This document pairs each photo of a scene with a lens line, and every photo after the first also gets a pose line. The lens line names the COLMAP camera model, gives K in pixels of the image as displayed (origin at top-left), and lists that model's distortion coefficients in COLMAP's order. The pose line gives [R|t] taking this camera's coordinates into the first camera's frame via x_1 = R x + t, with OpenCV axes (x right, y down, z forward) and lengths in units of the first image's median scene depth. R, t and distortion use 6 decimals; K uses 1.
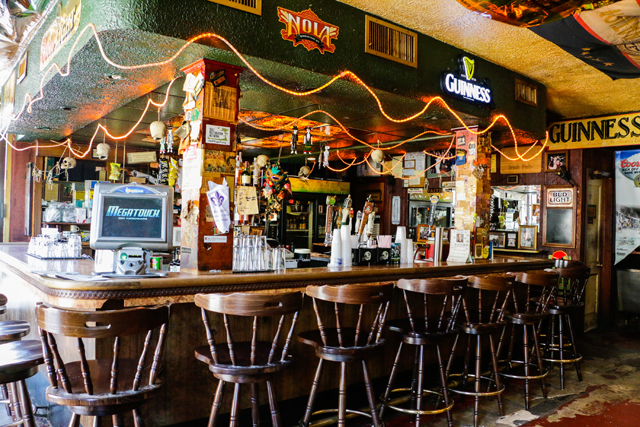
lens RADIAL K [[539.0, 0, 317.5], [0, 539.0, 219.1], [0, 0, 1]] dist [-0.117740, 0.000038]
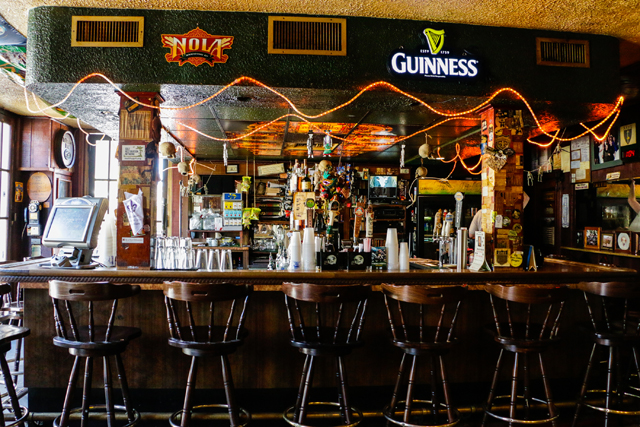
lens RADIAL K [[539.0, 0, 287.7], [0, 539.0, 225.1], [0, 0, 1]] dist [-0.117740, 0.000038]
pose [[0.813293, -0.017272, -0.581598, 0.634989], [0.015323, 0.999848, -0.008266, 0.015235], [0.581652, -0.002189, 0.813434, 0.190811]]
